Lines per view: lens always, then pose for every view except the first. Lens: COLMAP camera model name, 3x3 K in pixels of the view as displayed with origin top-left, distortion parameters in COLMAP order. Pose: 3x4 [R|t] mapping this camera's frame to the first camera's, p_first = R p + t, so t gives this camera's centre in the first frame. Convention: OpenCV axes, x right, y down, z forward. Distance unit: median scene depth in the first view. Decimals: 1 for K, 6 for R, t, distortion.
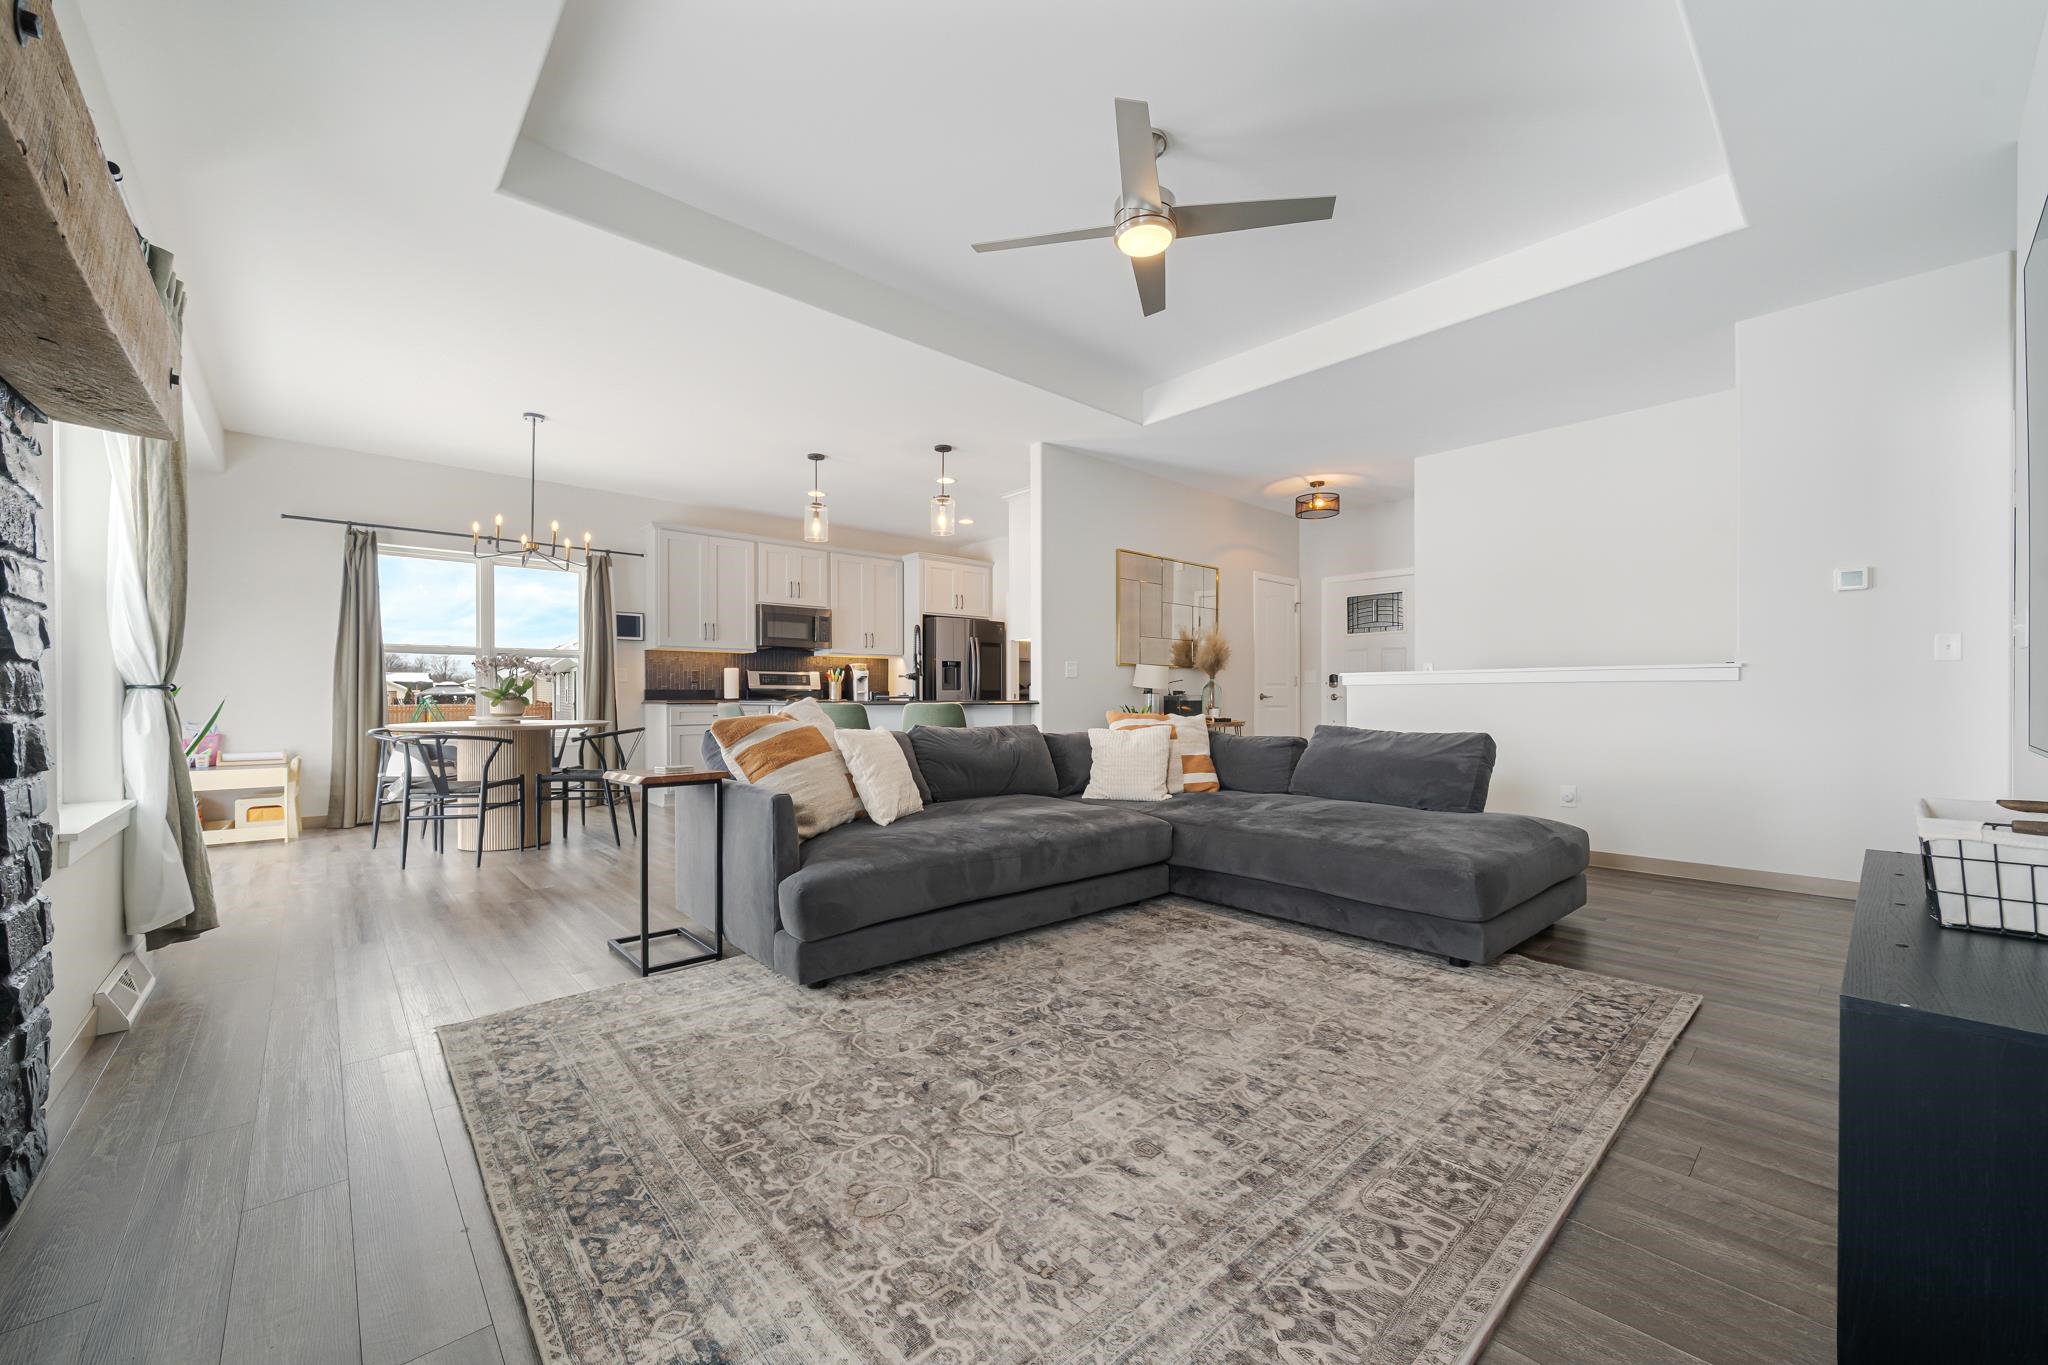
lens RADIAL K [[781.9, 0, 1013.0], [0, 781.9, 701.2], [0, 0, 1]] dist [-0.005561, 0.000009]
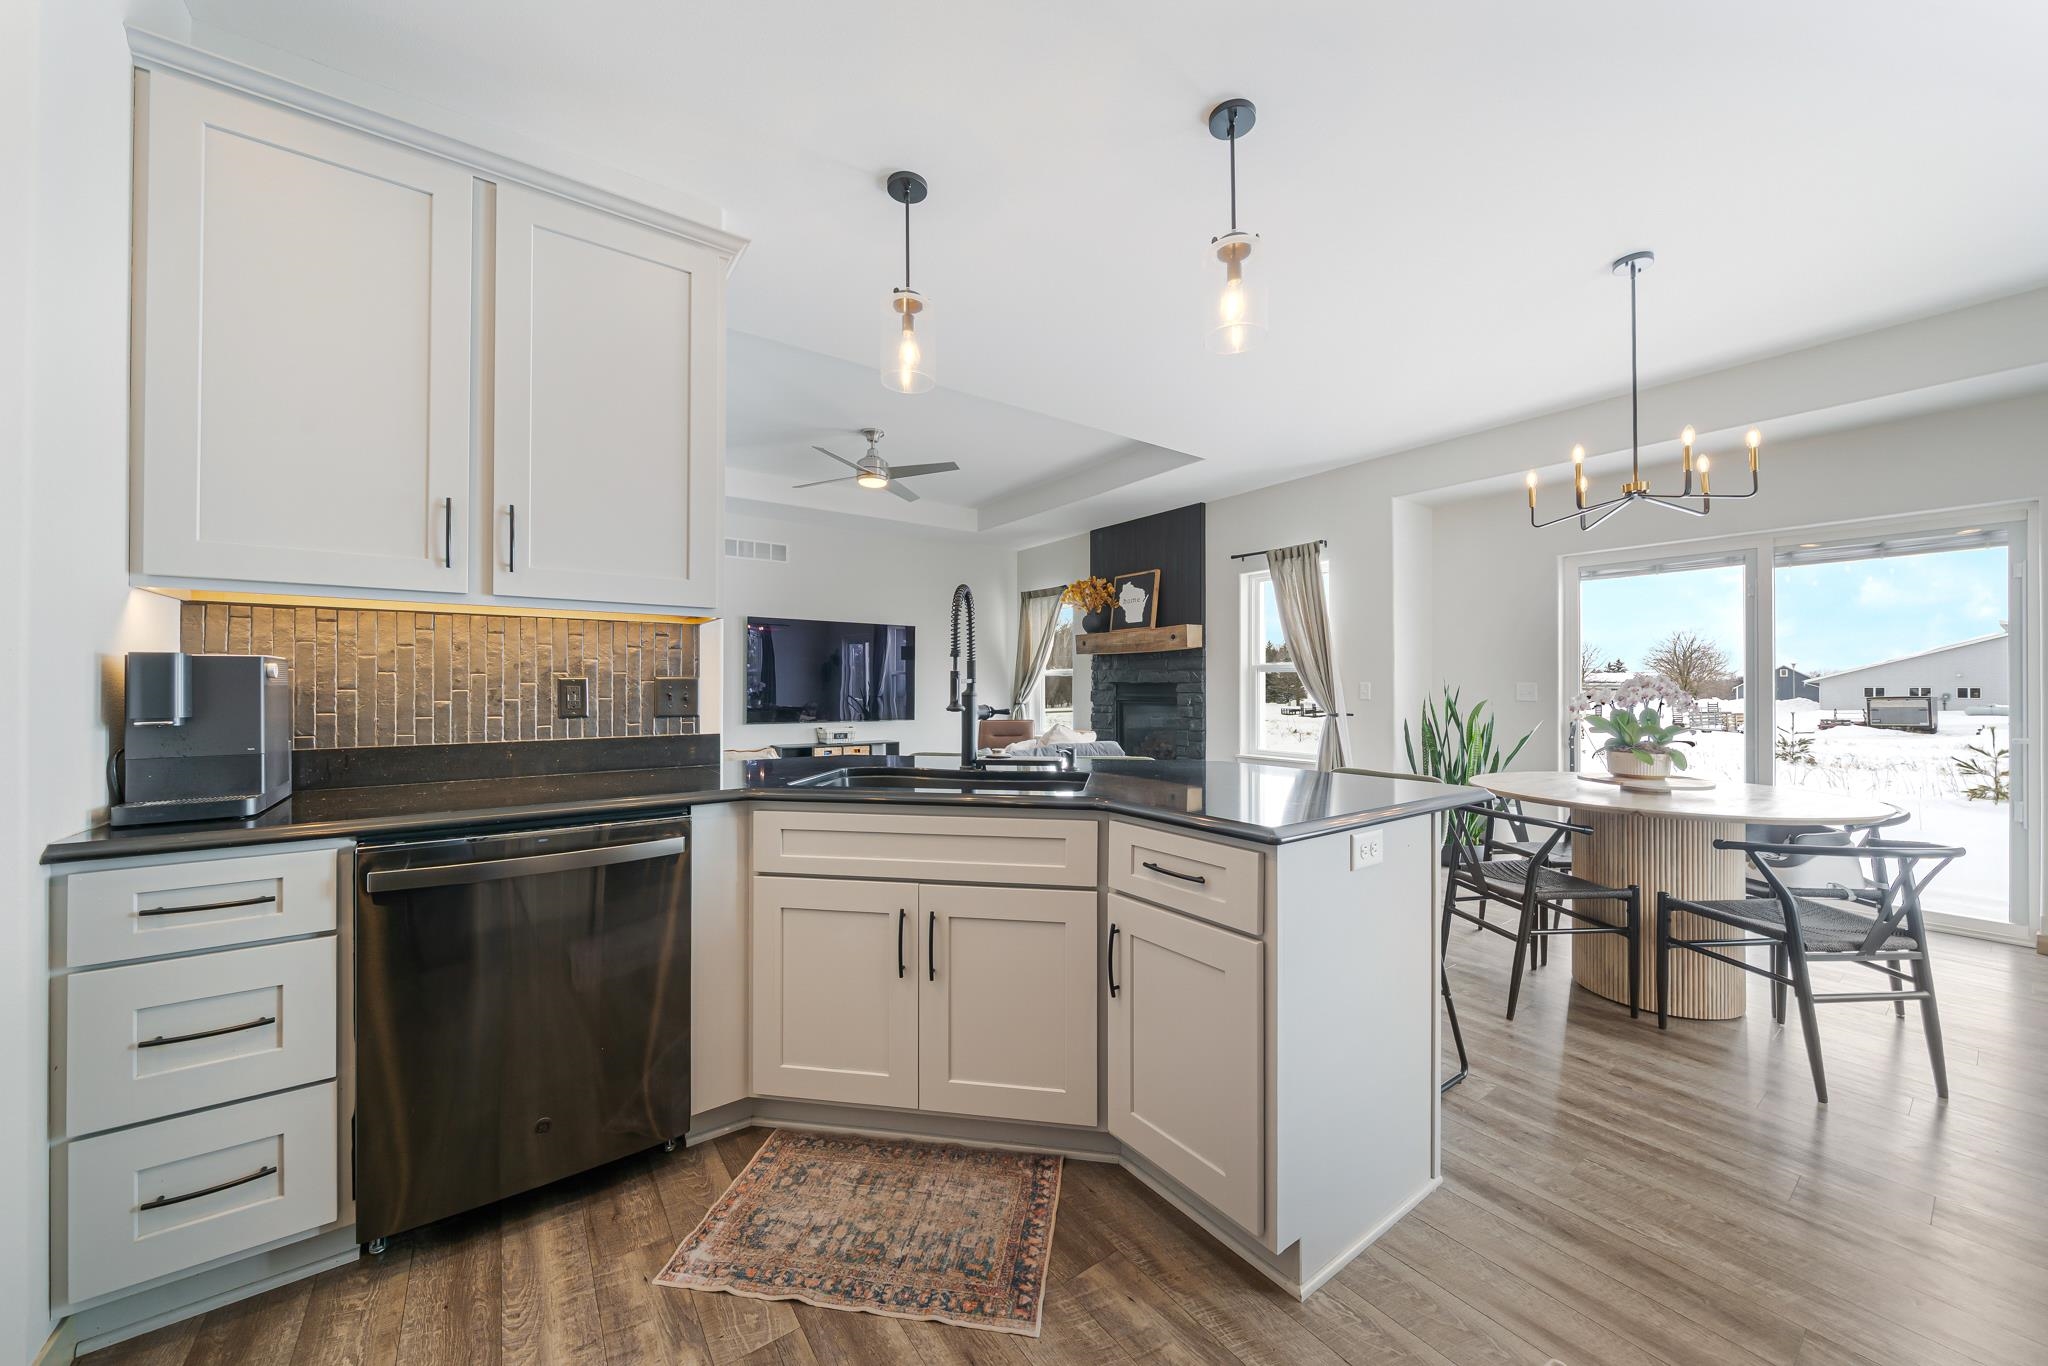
lens RADIAL K [[717.8, 0, 998.8], [0, 717.8, 683.1], [0, 0, 1]] dist [-0.003960, 0.000362]
pose [[-0.993356, 0.001770, 0.115071, -0.192185], [0.001935, 0.999997, 0.001324, -0.053146], [-0.115068, 0.001538, -0.993356, 1.503653]]
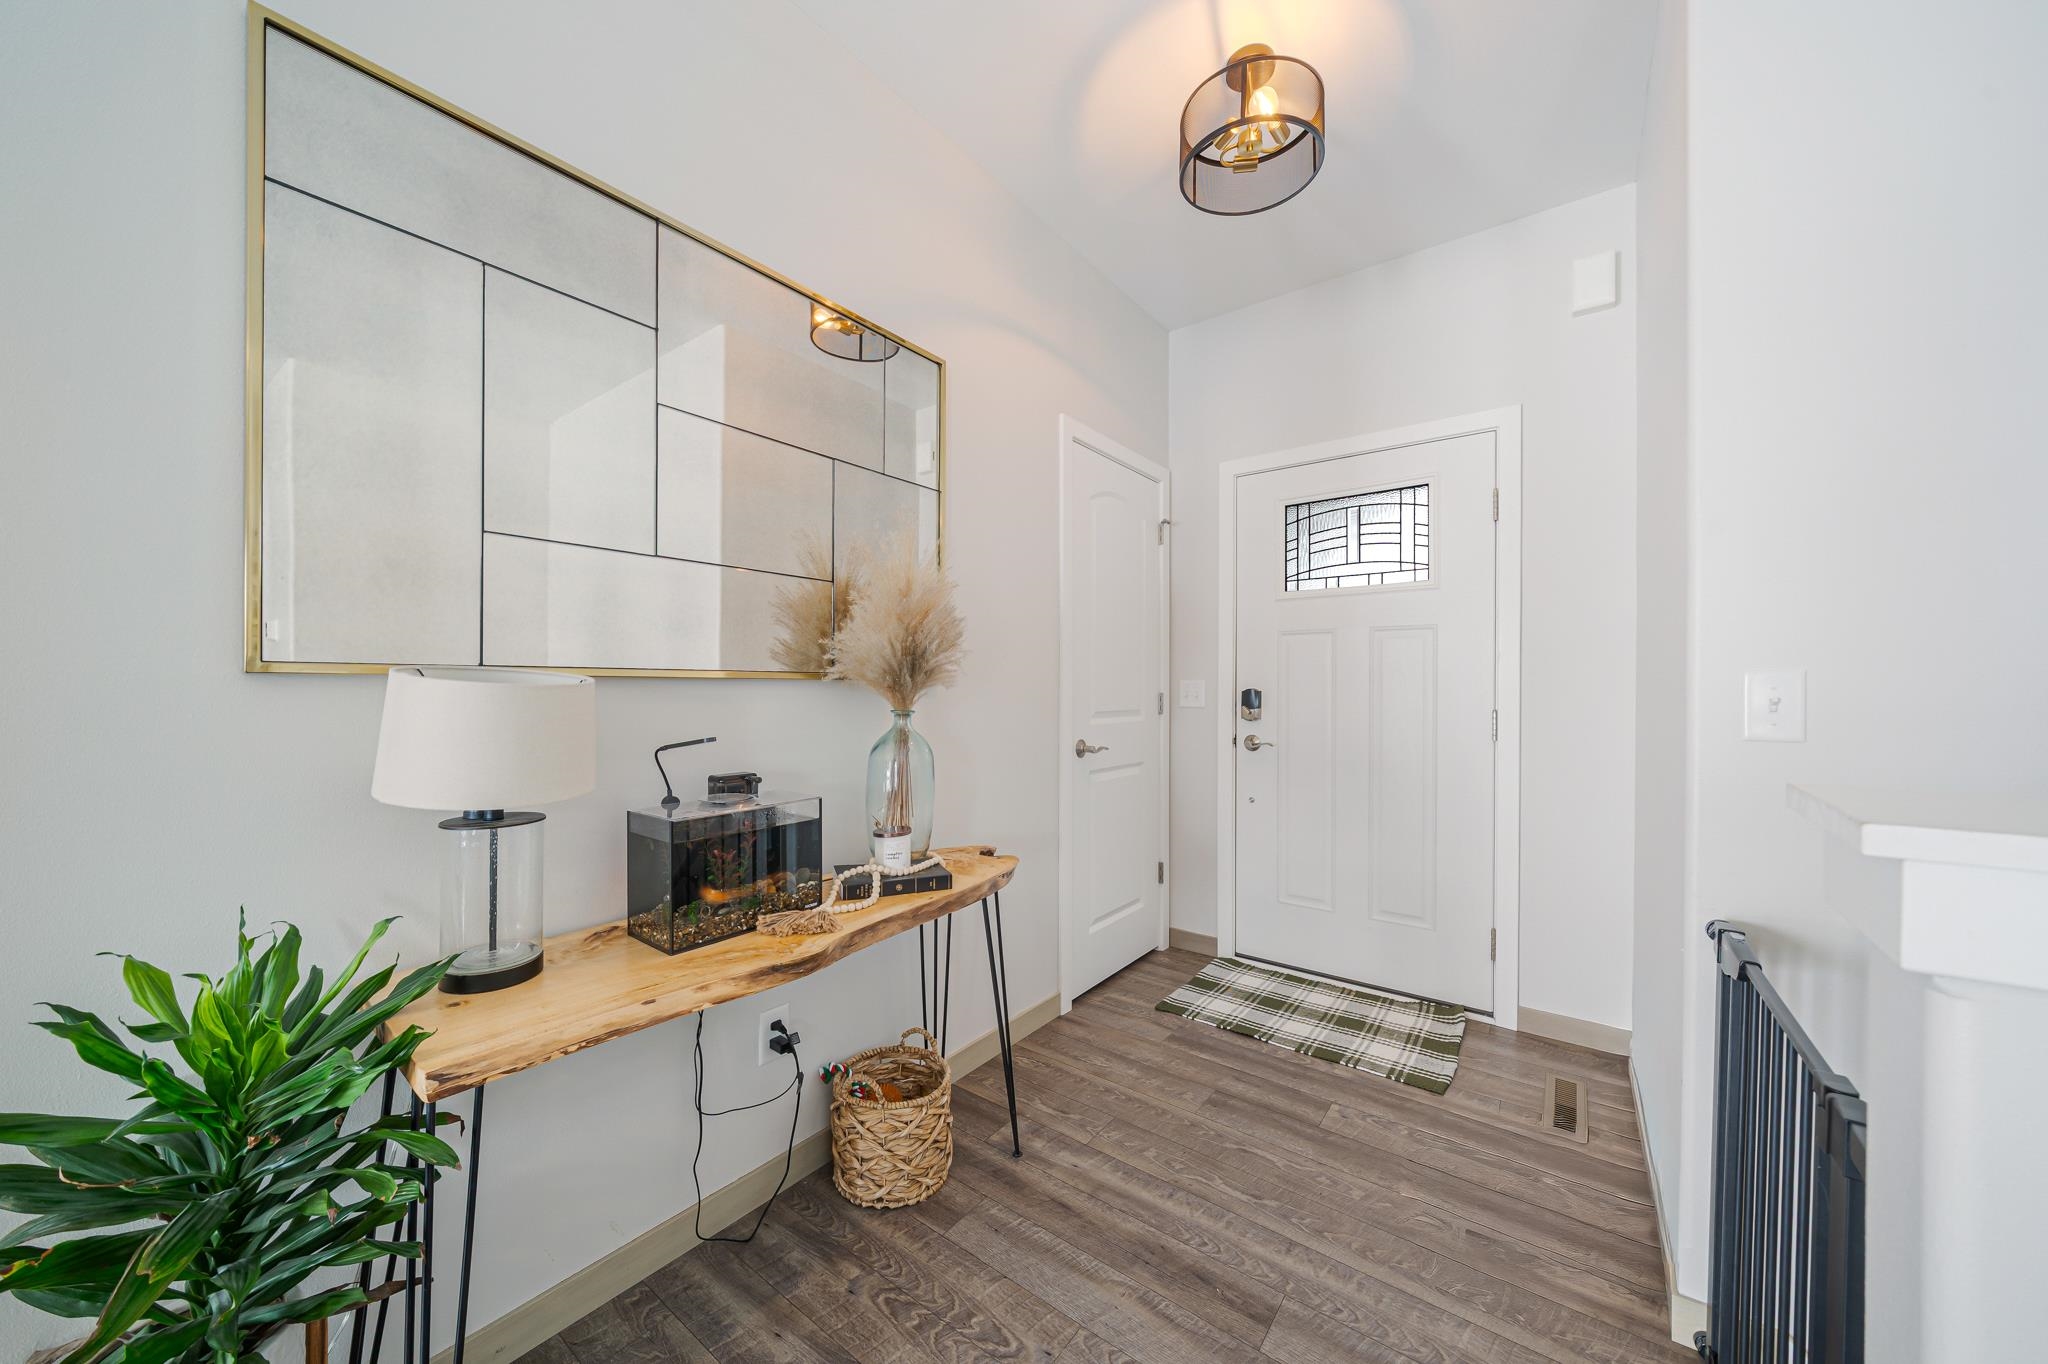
lens RADIAL K [[717.8, 0, 1022.1], [0, 717.8, 681.3], [0, 0, 1]] dist [-0.003960, 0.000362]
pose [[0.980101, 0.002133, 0.198486, 0.309927], [-0.000935, 0.999981, -0.006127, -0.050553], [-0.198495, 0.005820, 0.980085, 0.930222]]
